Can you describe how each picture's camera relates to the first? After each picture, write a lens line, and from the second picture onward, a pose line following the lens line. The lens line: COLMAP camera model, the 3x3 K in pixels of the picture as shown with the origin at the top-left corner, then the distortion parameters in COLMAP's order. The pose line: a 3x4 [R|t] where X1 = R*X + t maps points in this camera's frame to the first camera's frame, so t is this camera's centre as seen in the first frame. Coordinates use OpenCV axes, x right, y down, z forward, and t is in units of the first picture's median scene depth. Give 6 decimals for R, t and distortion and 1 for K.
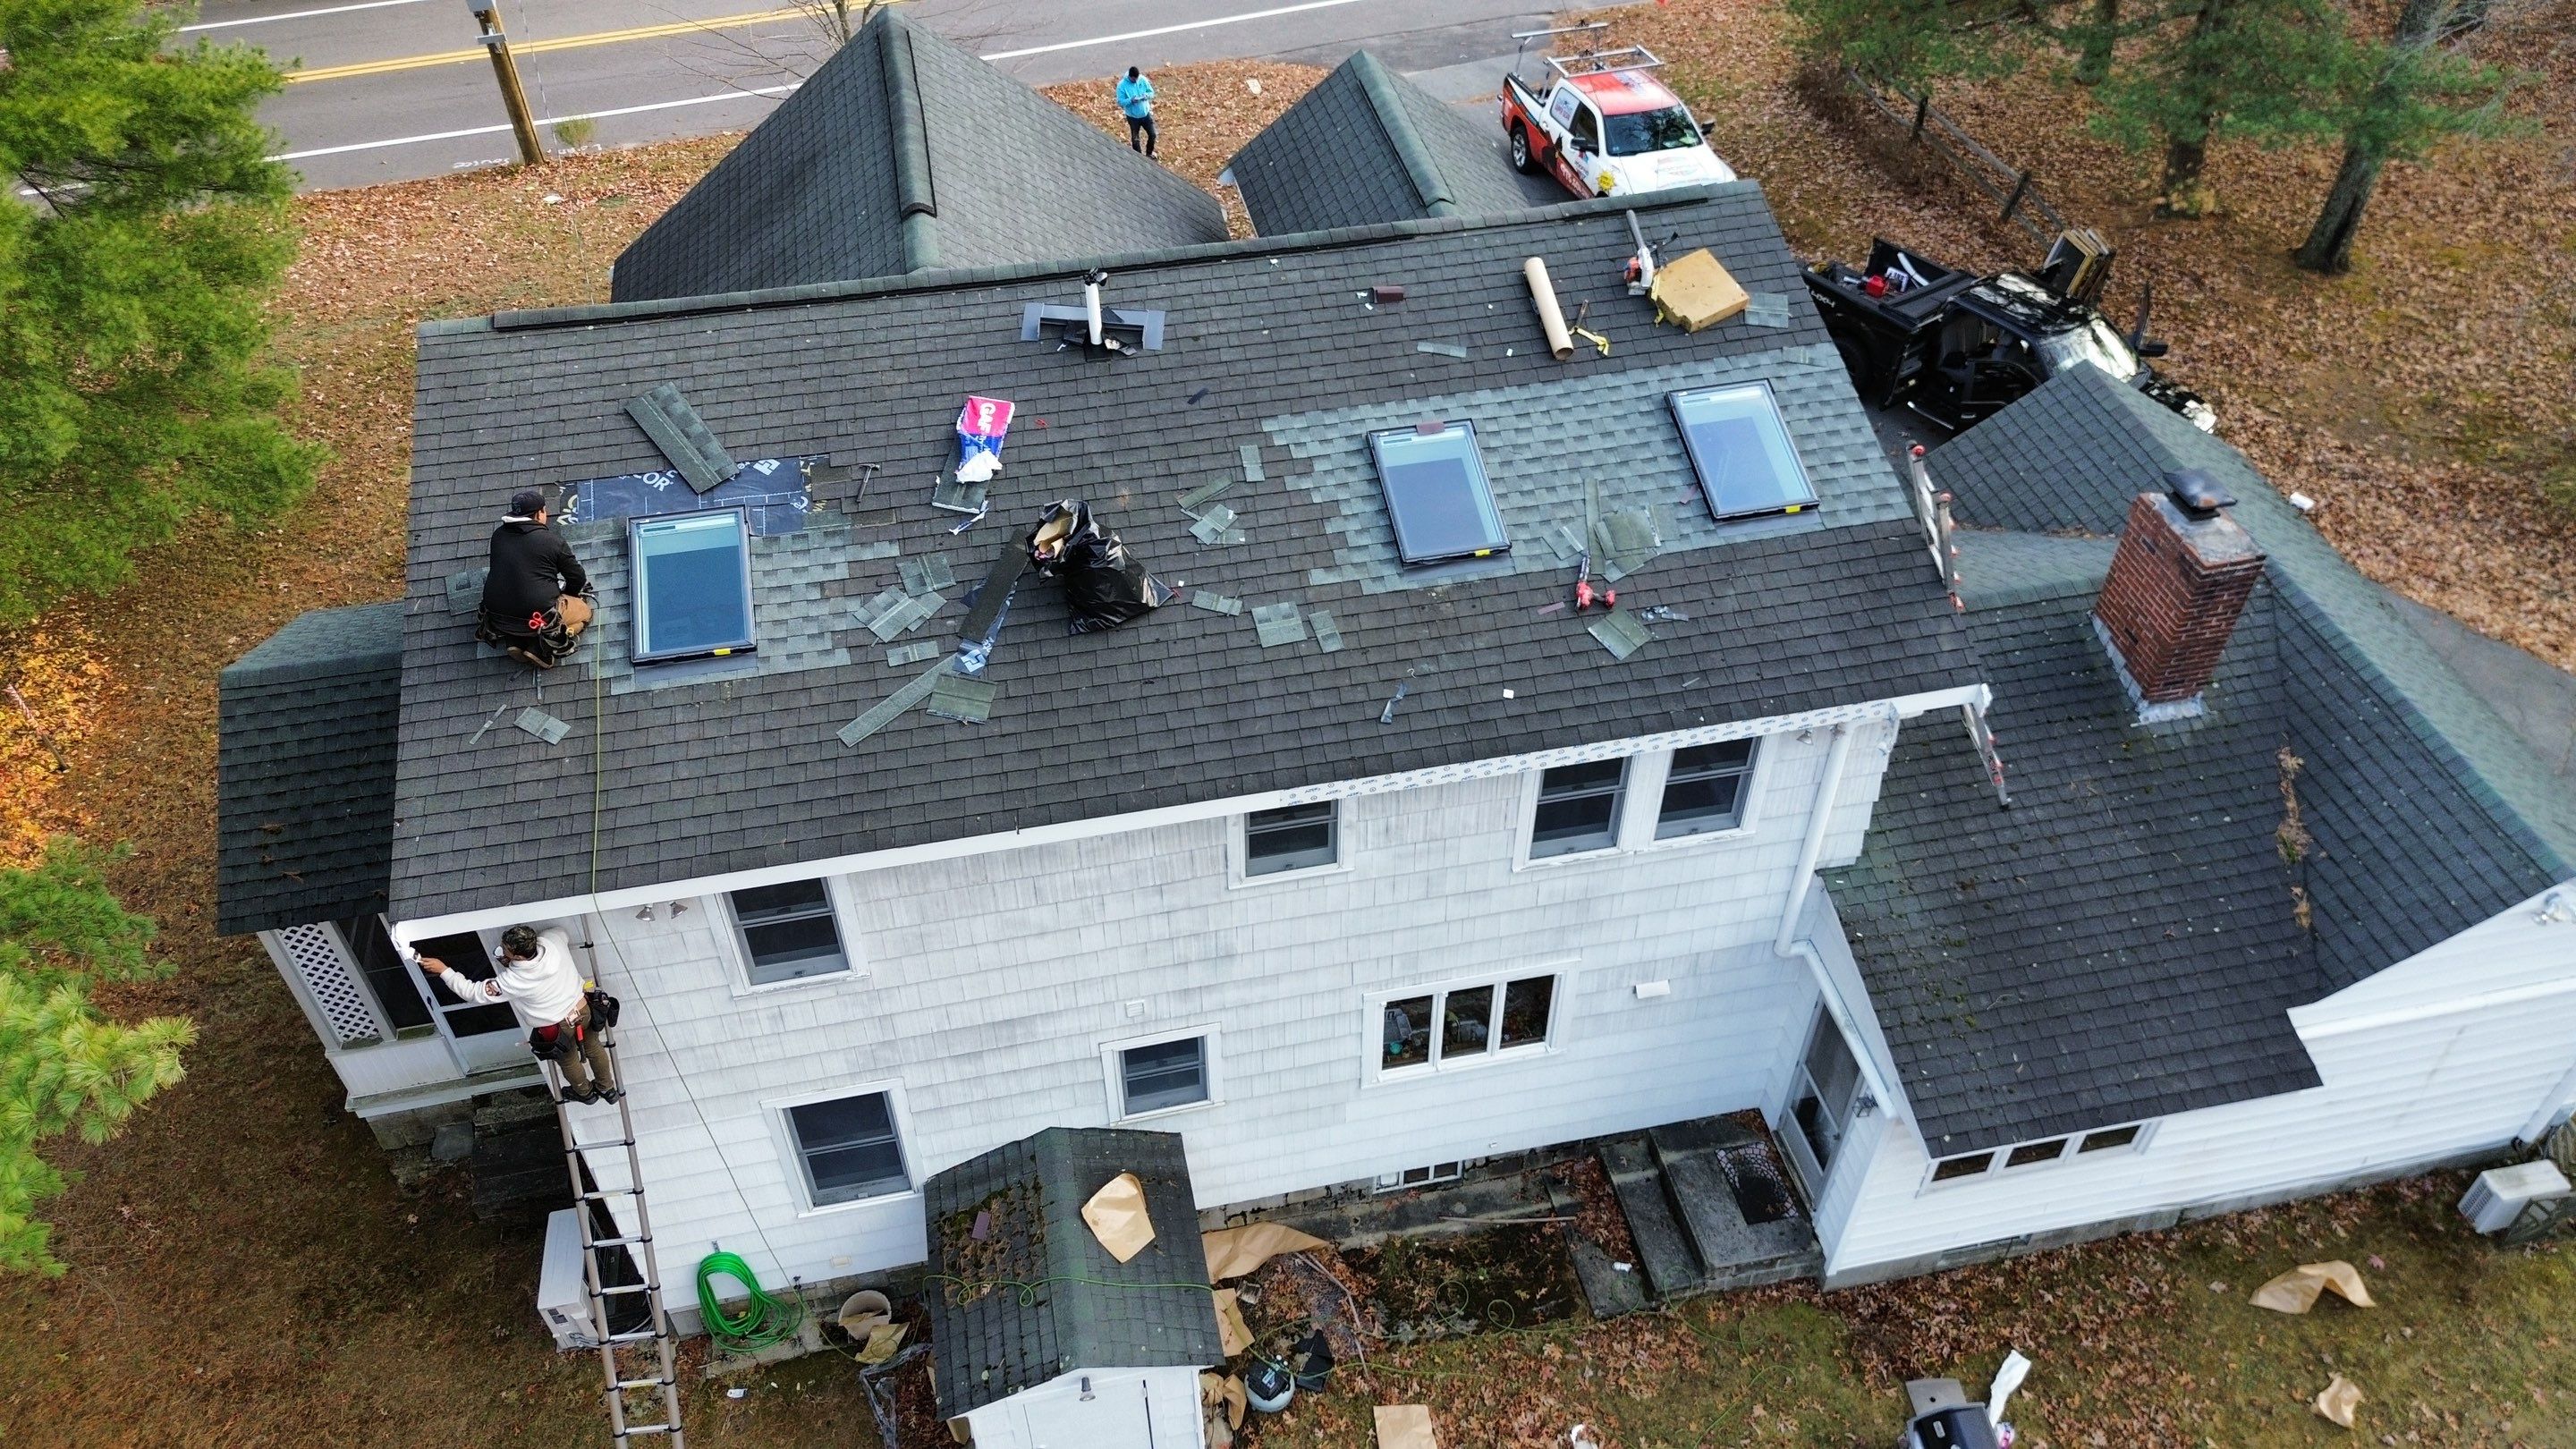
lens RADIAL K [[1816.2, 0, 1273.4], [0, 1816.2, 722.5], [0, 0, 1]] dist [0.074232, -0.076176]
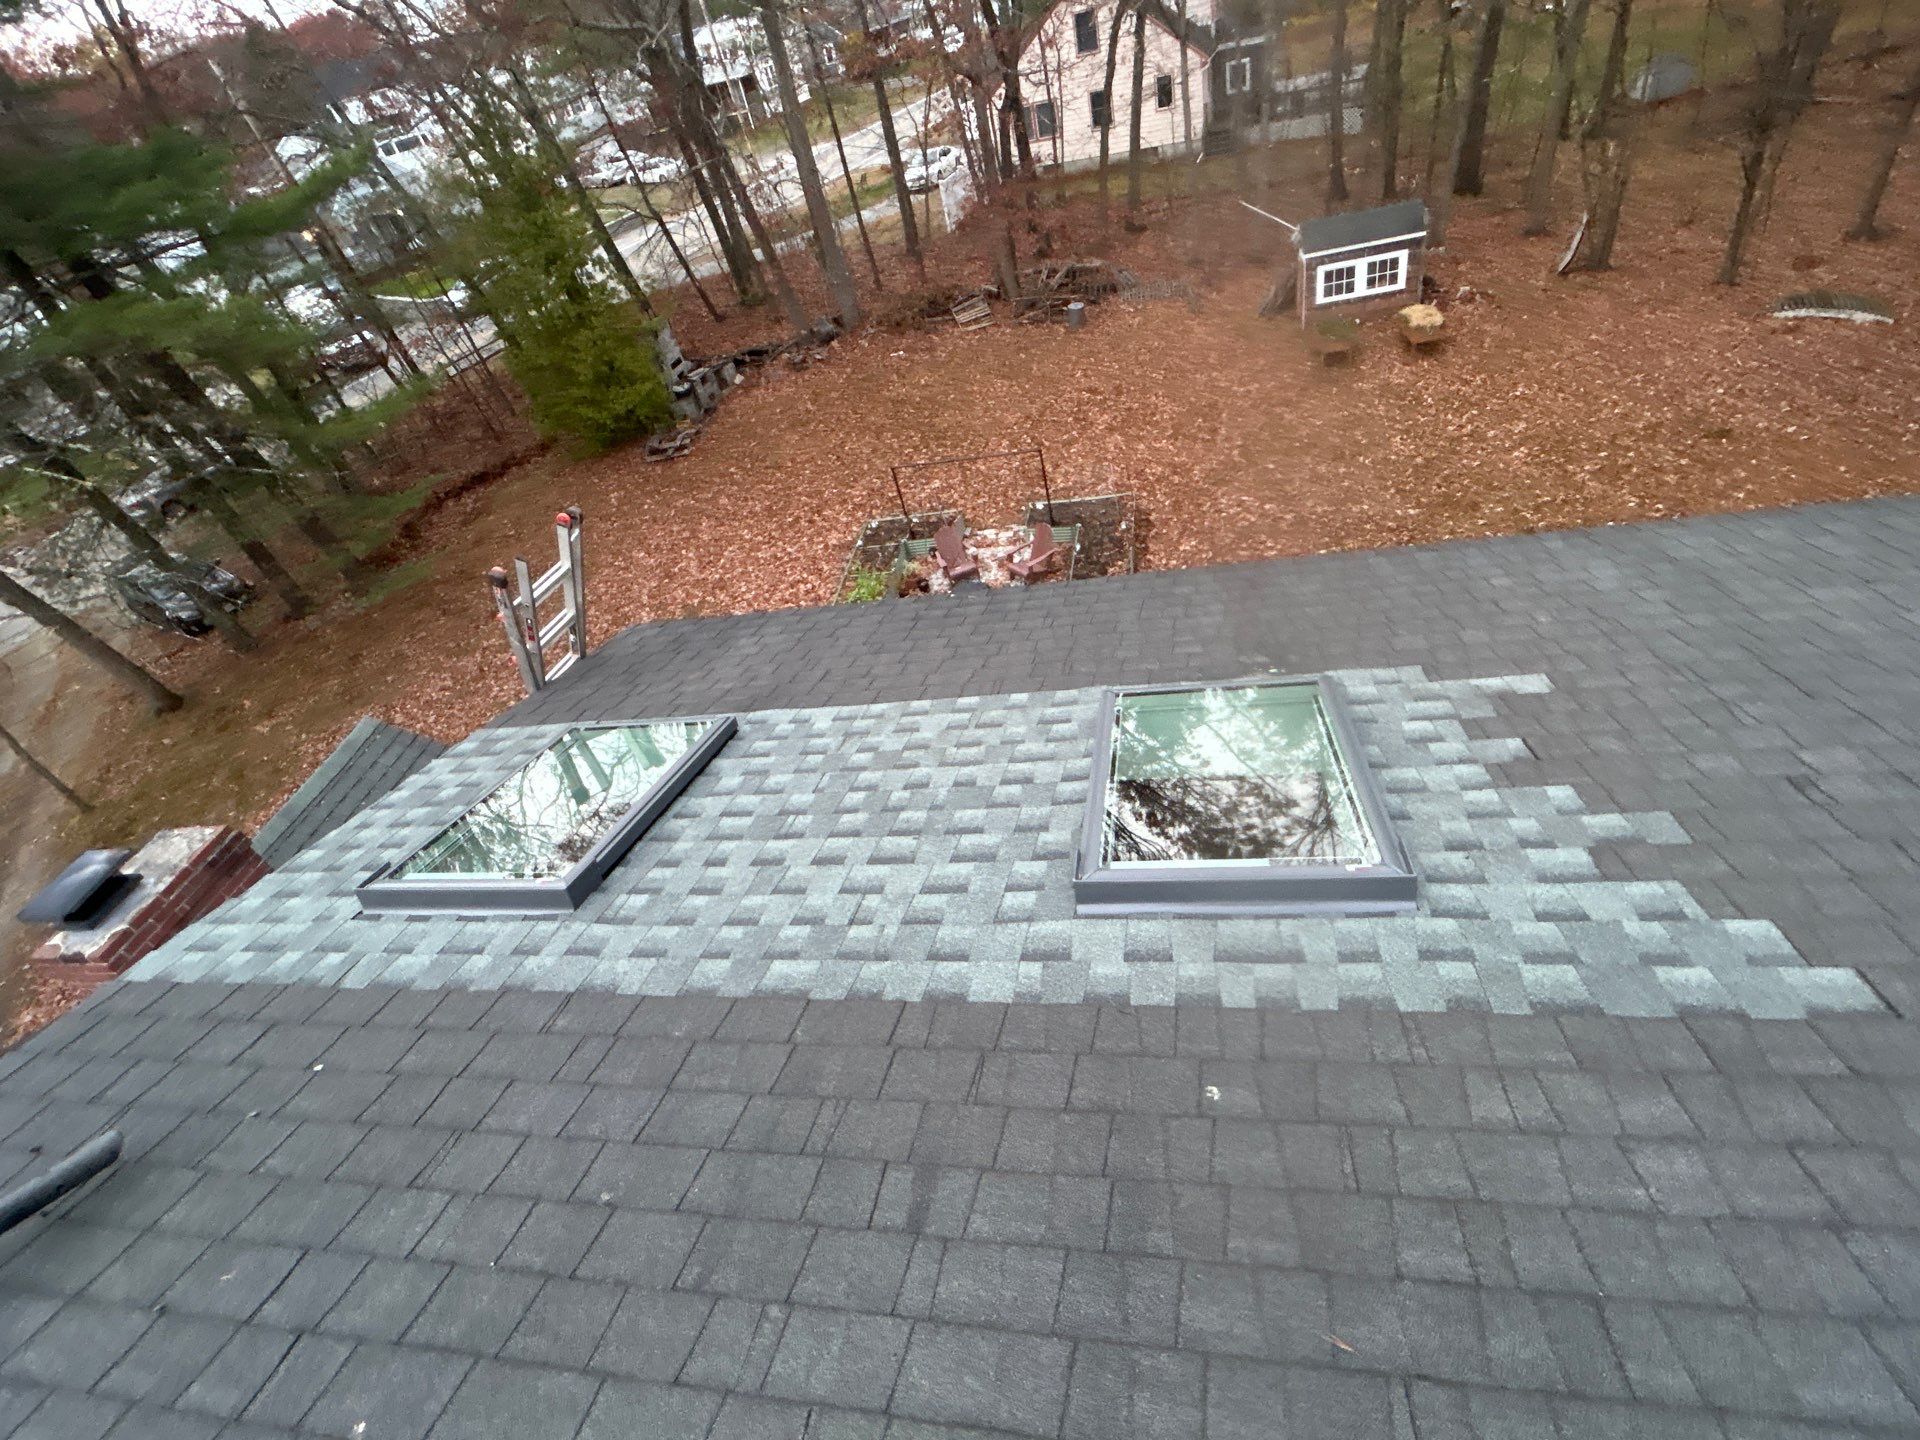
lens RADIAL K [[896.5, 0, 954.4], [0, 896.5, 718.4], [0, 0, 1]] dist [-0.004826, 0.003542]
pose [[-0.914493, -0.067216, 0.398980, 0.064243], [0.394409, 0.071858, 0.916121, -0.334508], [-0.090248, 0.995147, -0.039203, 0.978709]]
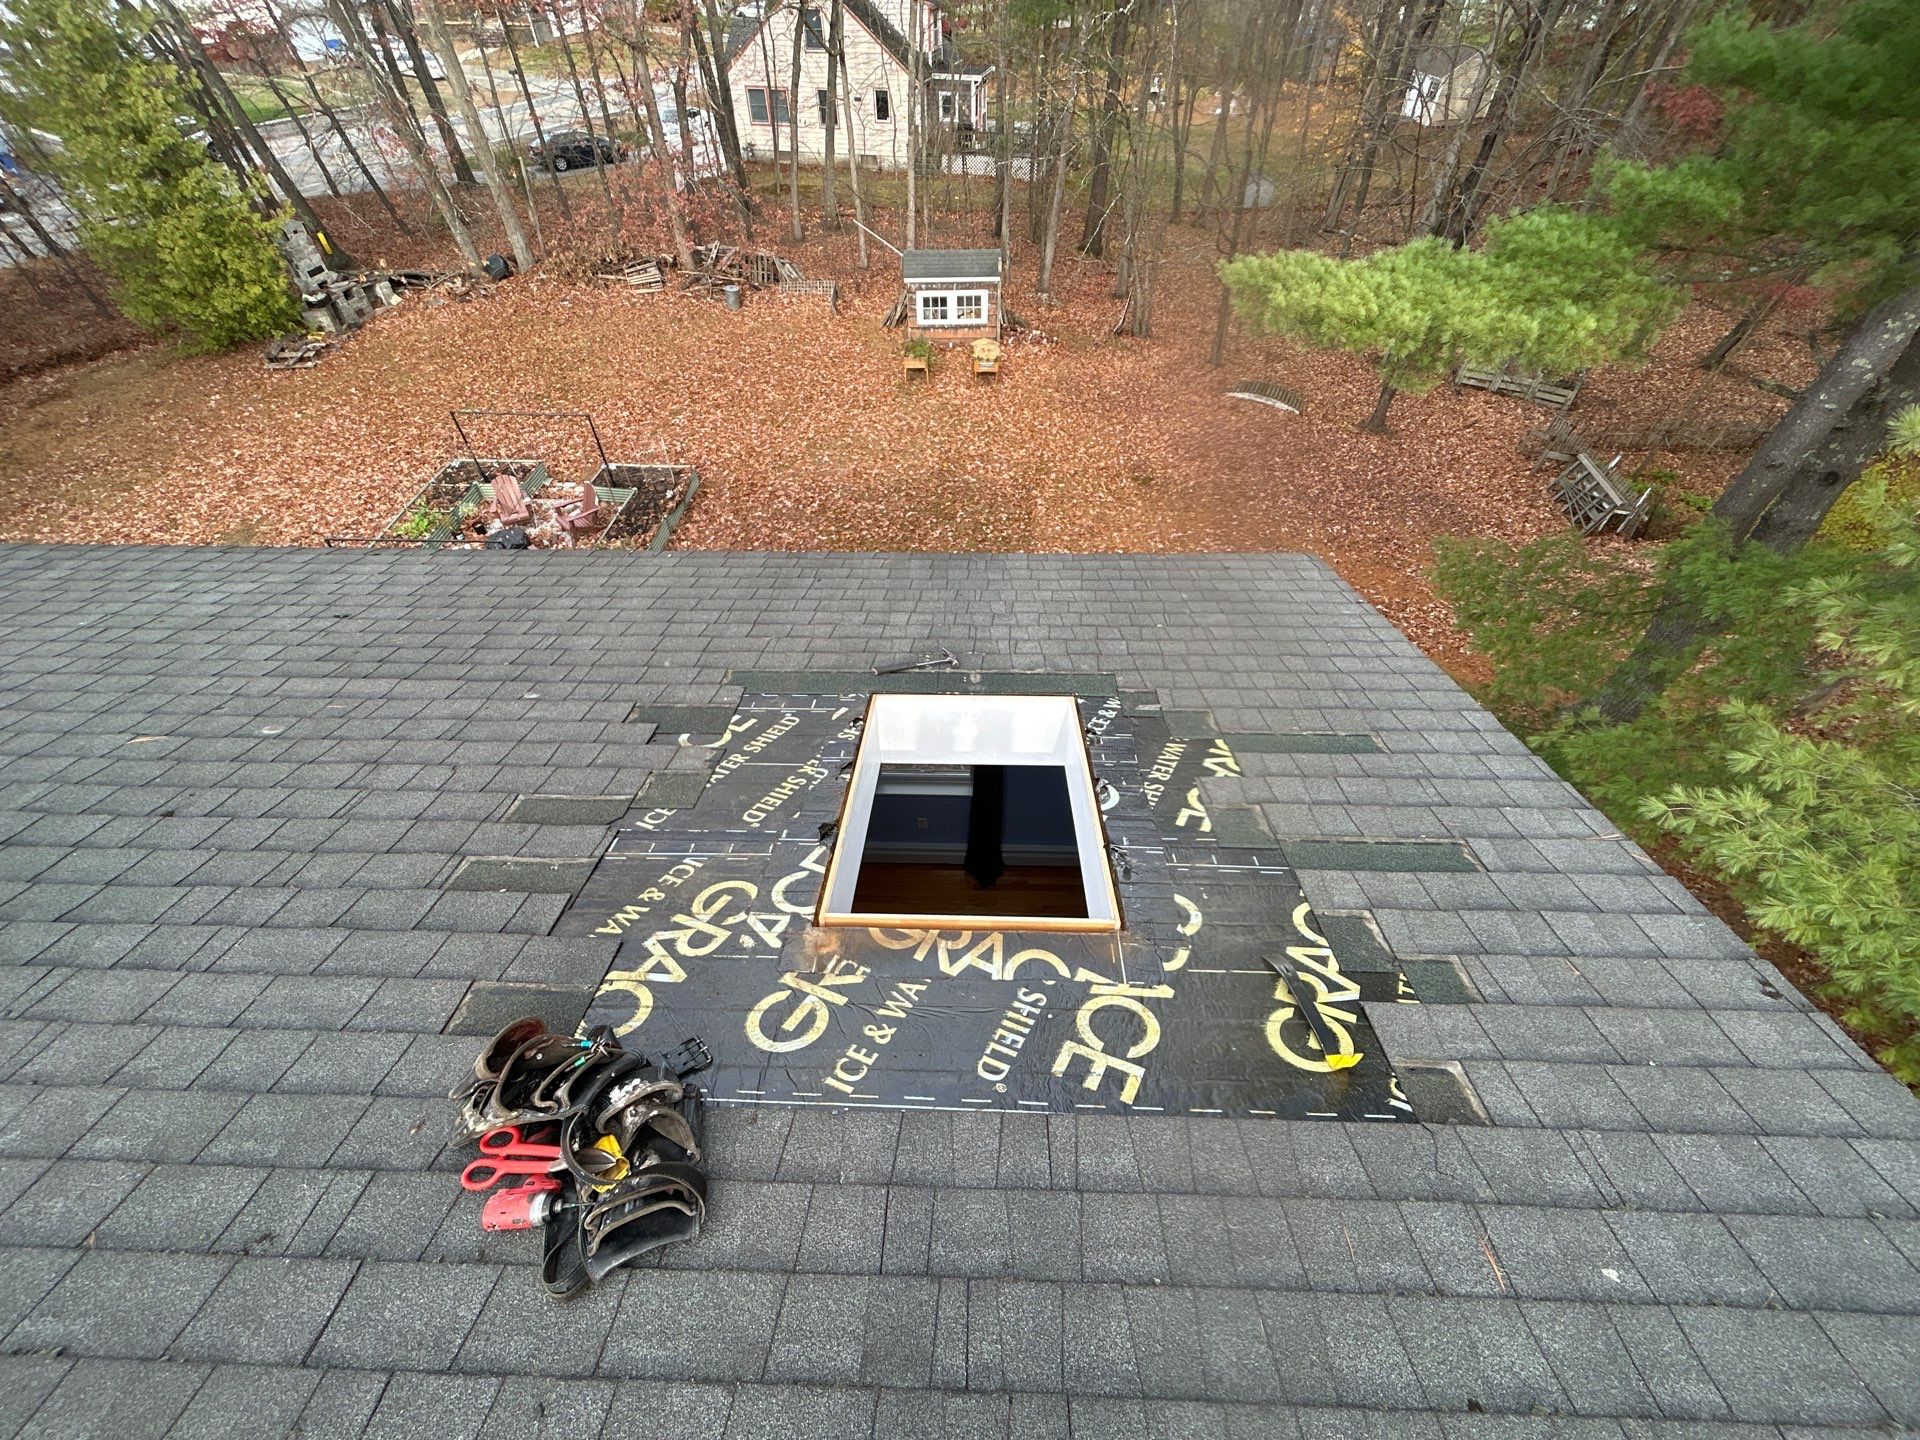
lens RADIAL K [[770.6, 0, 954.8], [0, 770.6, 718.9], [0, 0, 1]] dist [-0.001262, -0.000206]
pose [[-0.973348, -0.155928, 0.168165, -0.317099], [0.168255, 0.012717, 0.985661, -0.244147], [-0.155831, 0.987687, 0.013858, 0.908540]]
